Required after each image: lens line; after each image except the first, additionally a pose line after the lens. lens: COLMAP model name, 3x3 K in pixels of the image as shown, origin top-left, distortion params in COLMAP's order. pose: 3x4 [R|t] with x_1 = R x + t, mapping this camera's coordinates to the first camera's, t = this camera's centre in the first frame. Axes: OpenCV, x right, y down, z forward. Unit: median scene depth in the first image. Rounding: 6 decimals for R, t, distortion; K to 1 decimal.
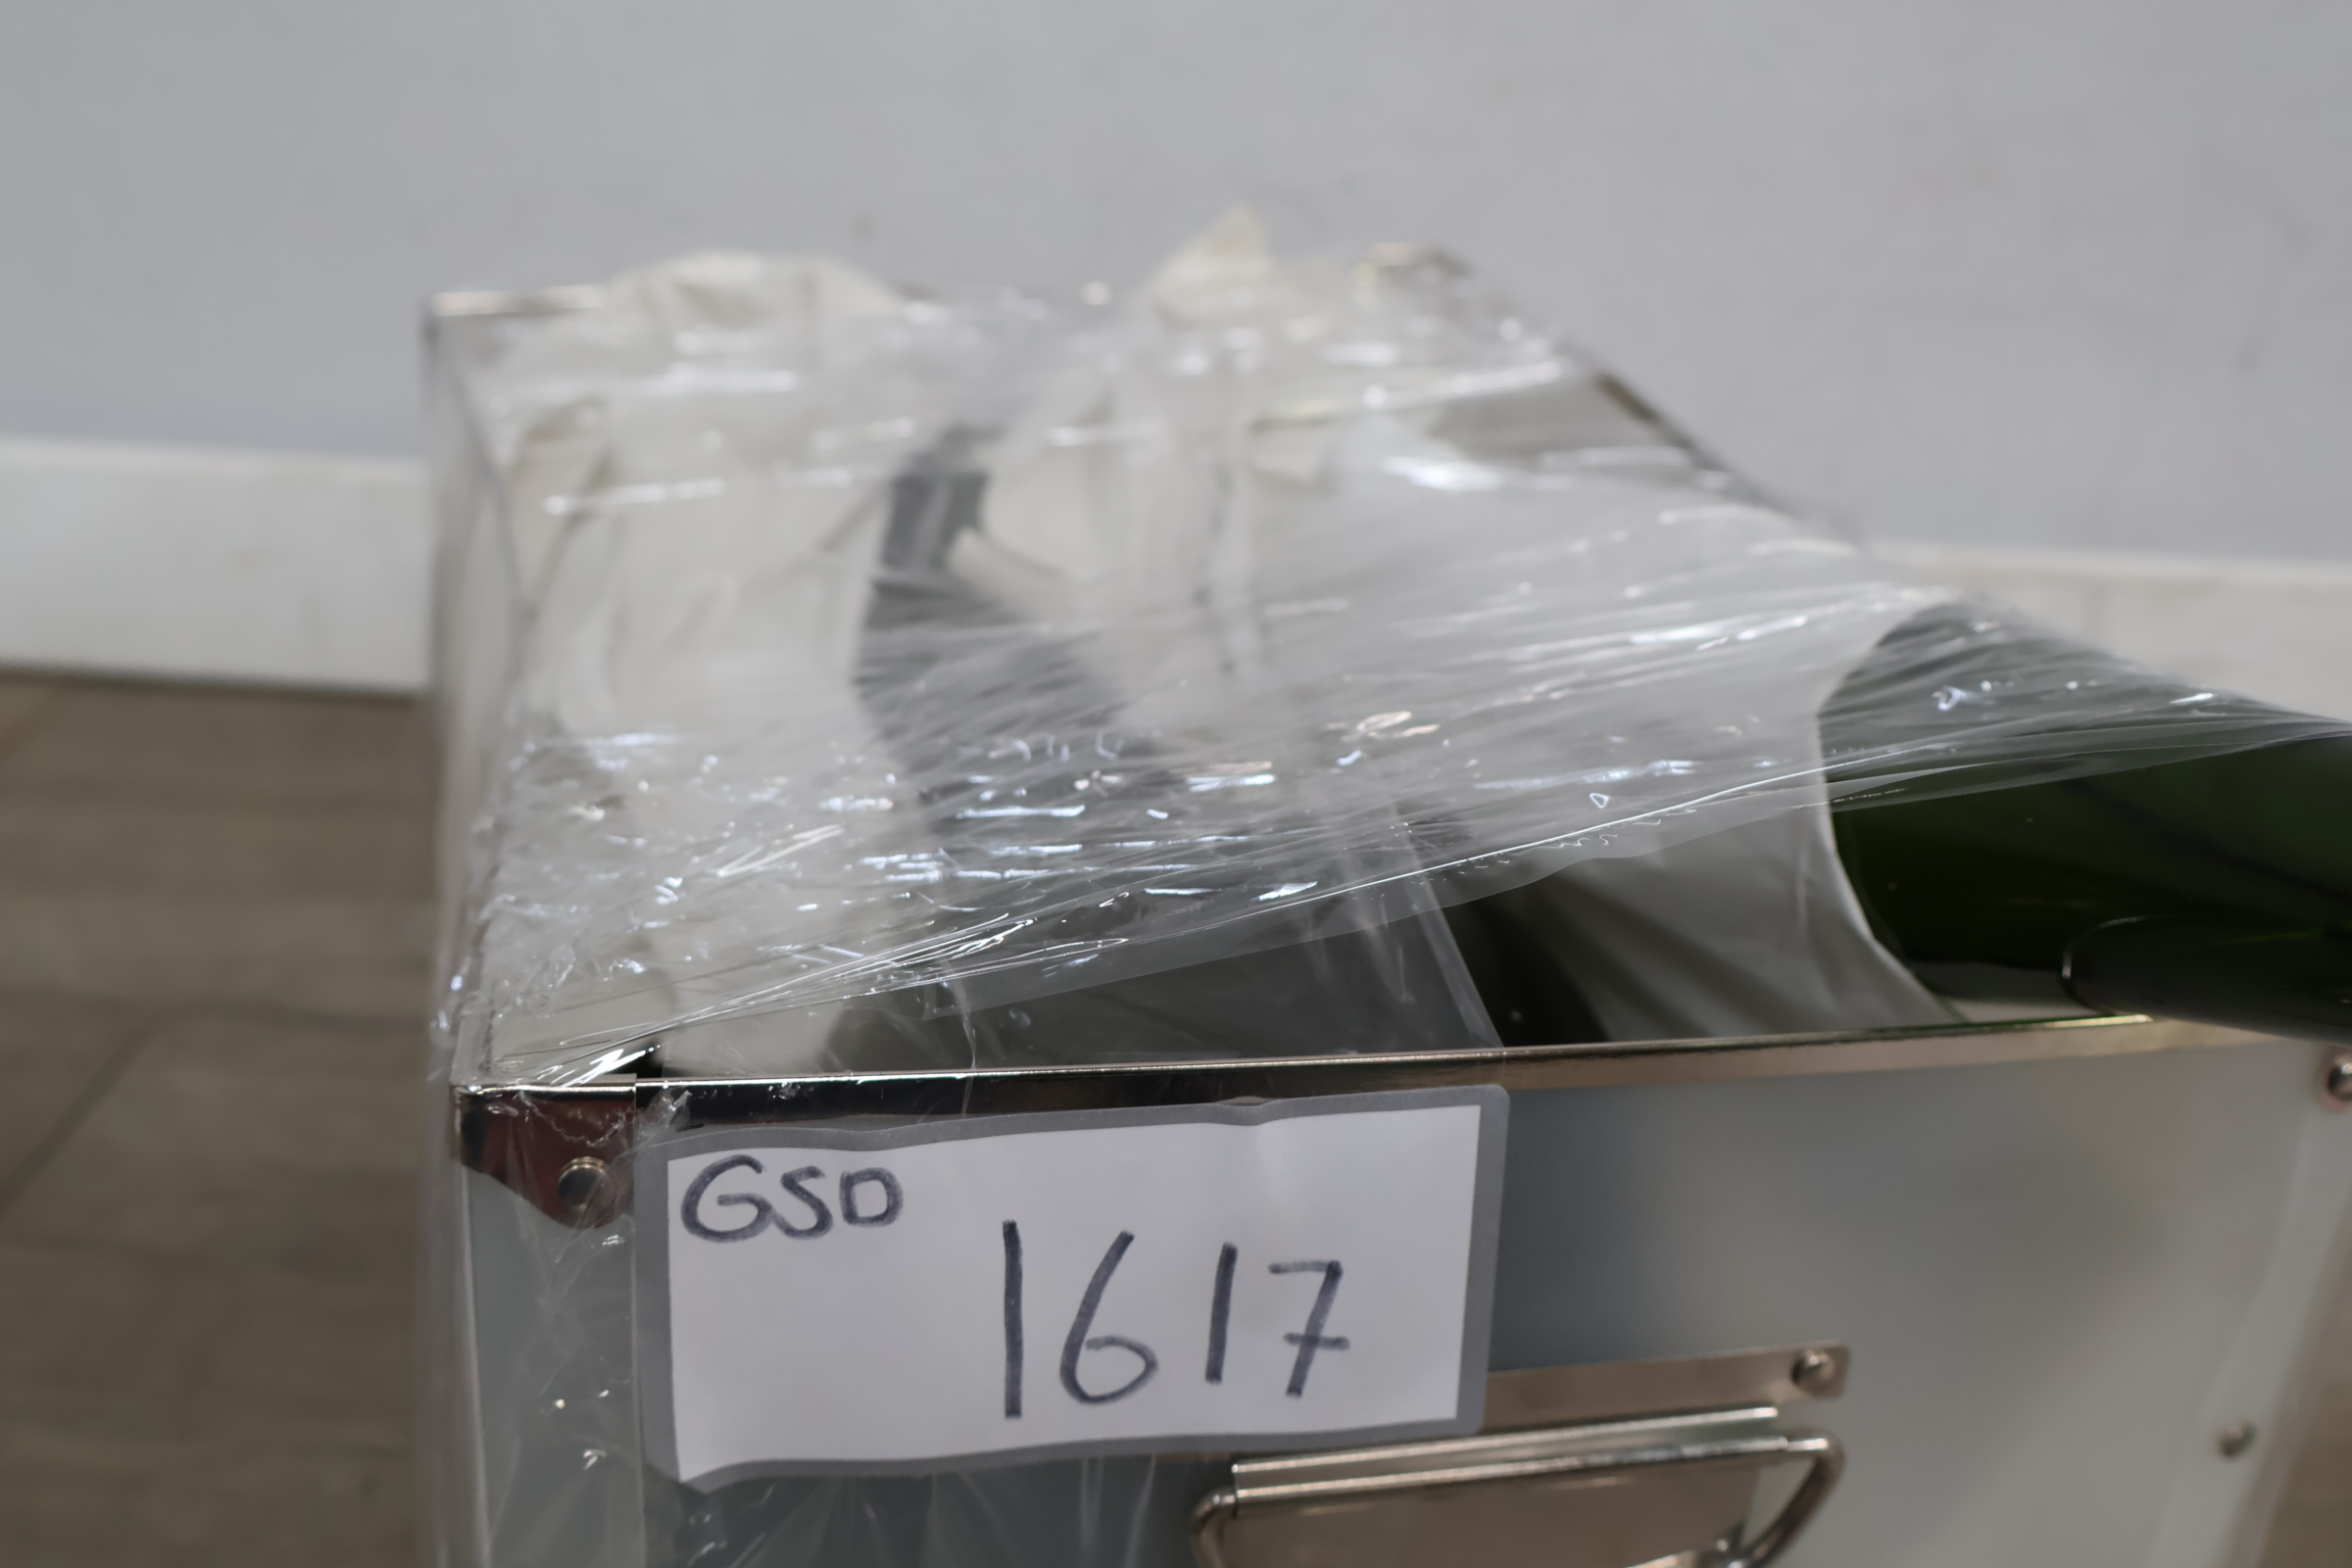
lens RADIAL K [[2356.9, 0, 1173.3], [0, 2356.9, 818.1], [0, 0, 1]] dist [0.010517, 0.012632]
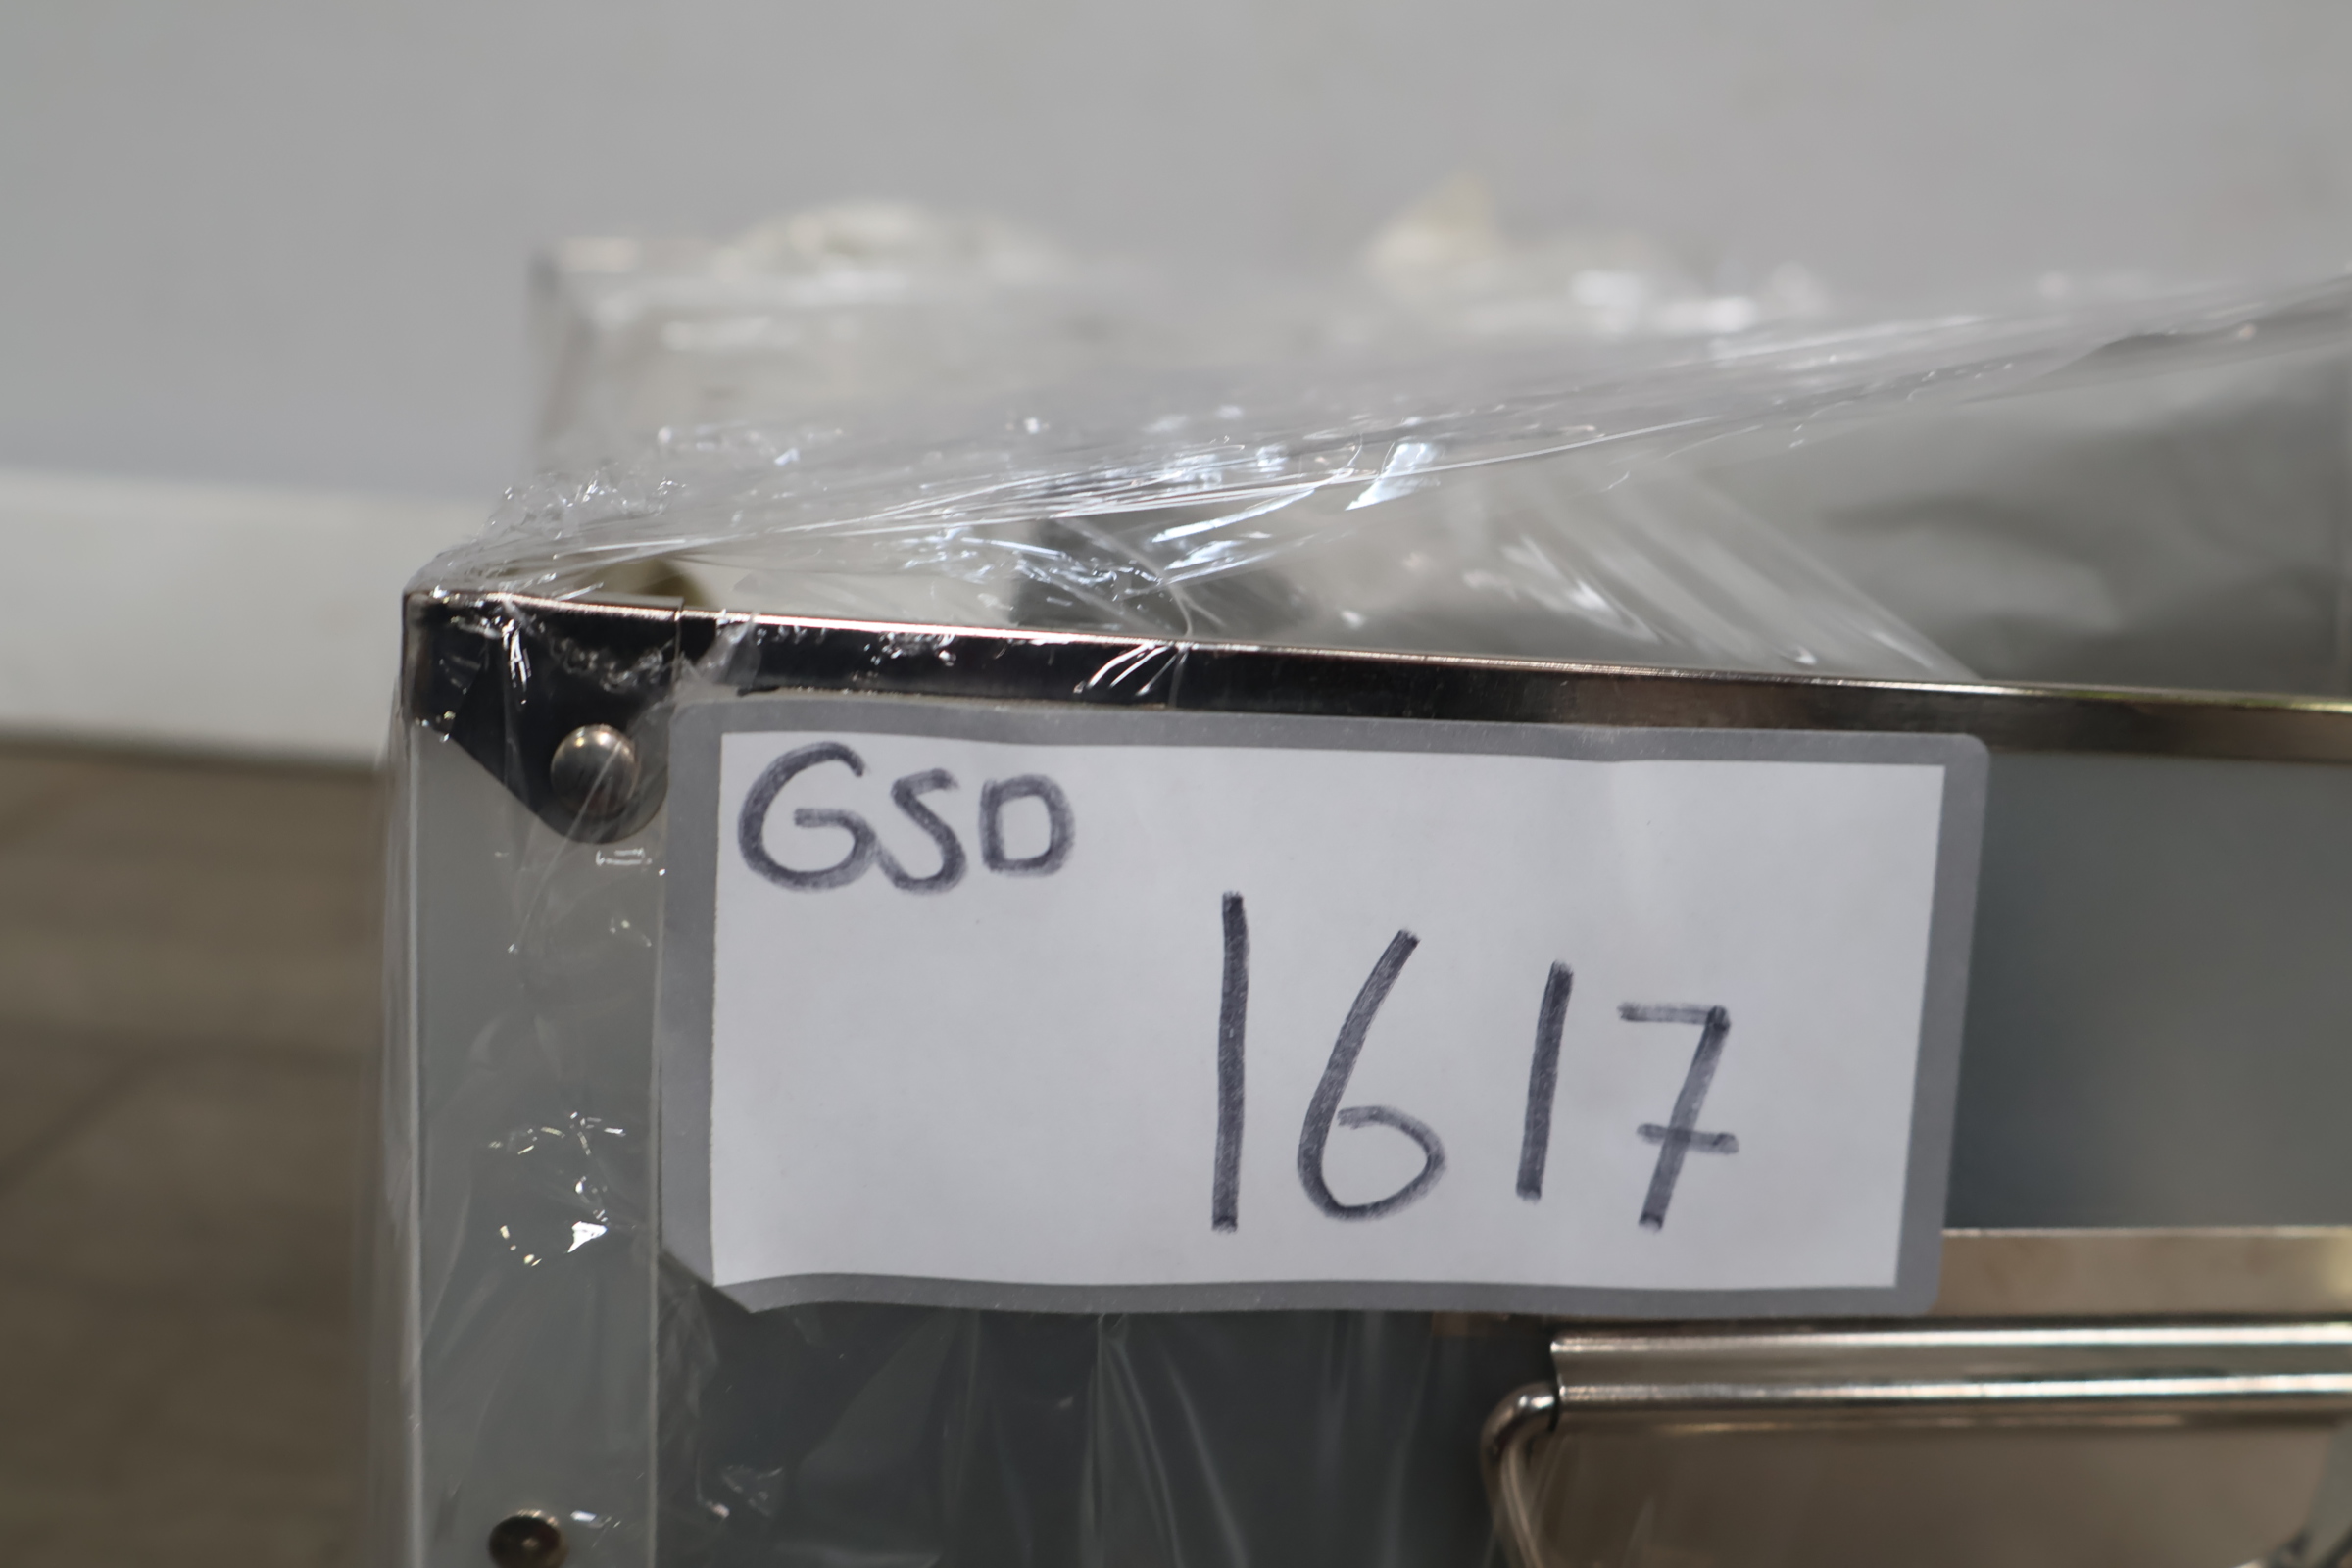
lens RADIAL K [[2356.9, 0, 1173.3], [0, 2356.9, 818.1], [0, 0, 1]] dist [0.010517, 0.012632]
pose [[0.998165, 0.022963, -0.056033, -0.048493], [-0.031954, 0.985732, -0.165264, 0.253207], [0.051438, 0.166752, 0.984656, 0.340397]]
